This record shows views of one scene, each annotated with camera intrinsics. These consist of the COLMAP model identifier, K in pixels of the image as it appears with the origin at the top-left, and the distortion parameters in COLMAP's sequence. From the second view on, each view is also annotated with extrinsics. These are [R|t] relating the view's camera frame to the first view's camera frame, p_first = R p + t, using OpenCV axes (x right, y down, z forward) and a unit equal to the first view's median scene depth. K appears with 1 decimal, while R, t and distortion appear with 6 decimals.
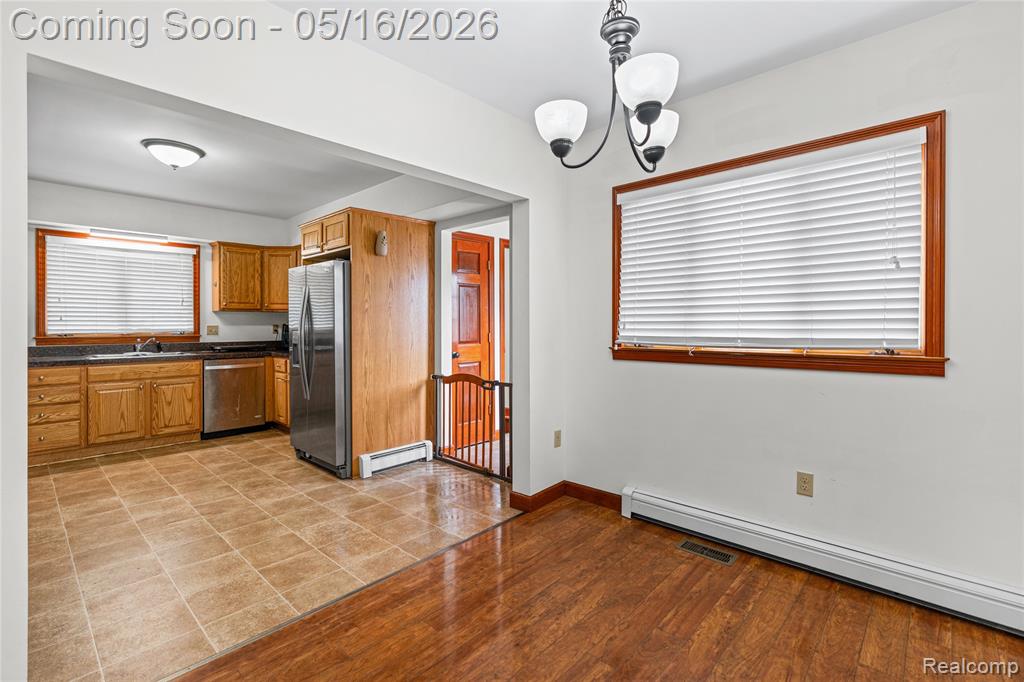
lens RADIAL K [[462.6, 0, 519.0], [0, 462.6, 324.8], [0, 0, 1]] dist [-0.018188, 0.006665]
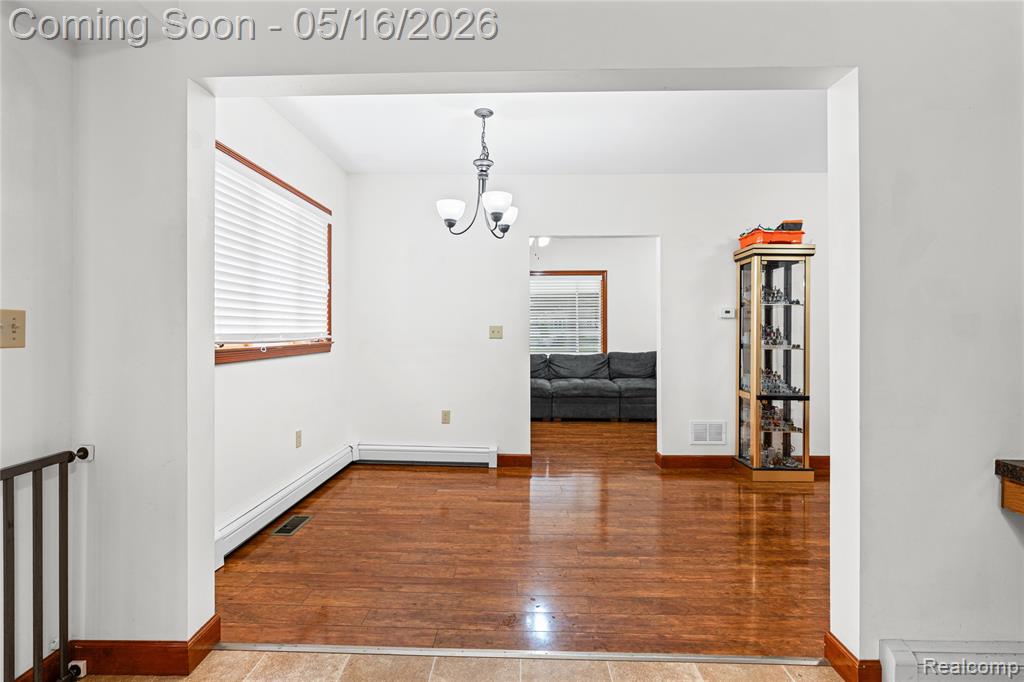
lens RADIAL K [[462.6, 0, 504.3], [0, 462.6, 333.4], [0, 0, 1]] dist [-0.018188, 0.006665]
pose [[-0.644488, -0.000488, 0.764614, -0.525055], [0.002580, 0.999993, 0.002813, 0.016534], [-0.764610, 0.003786, -0.644482, 0.888185]]
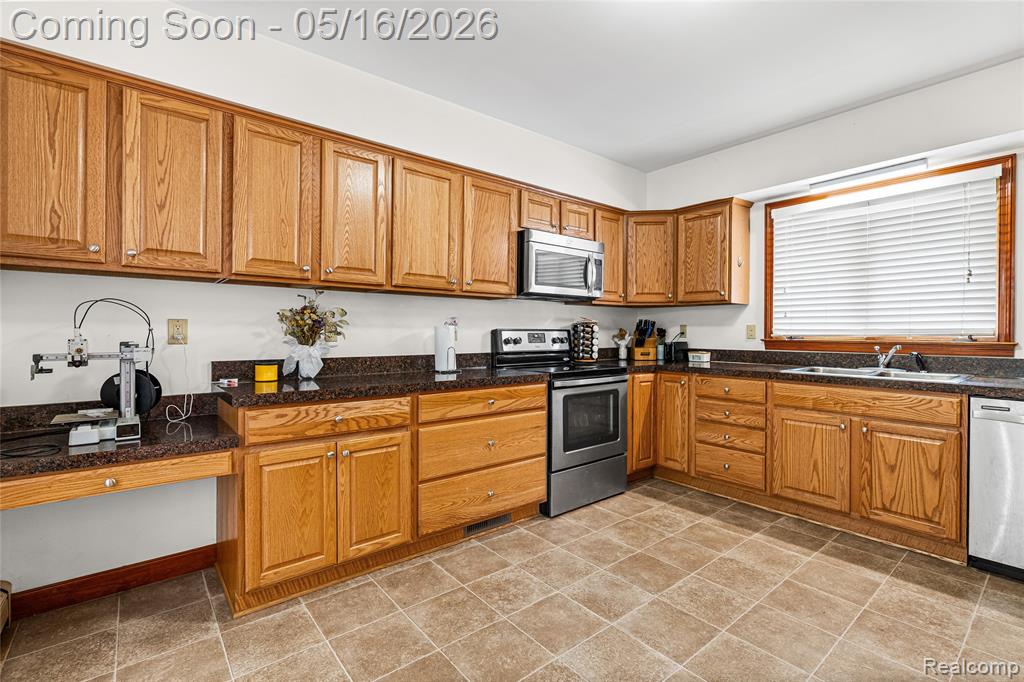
lens RADIAL K [[462.6, 0, 513.4], [0, 462.6, 337.1], [0, 0, 1]] dist [-0.018188, 0.006665]
pose [[-0.147942, 0.011965, -0.988924, -0.217926], [-0.004423, 0.999909, 0.012759, 0.017823], [0.988986, 0.006261, -0.147876, 0.808547]]
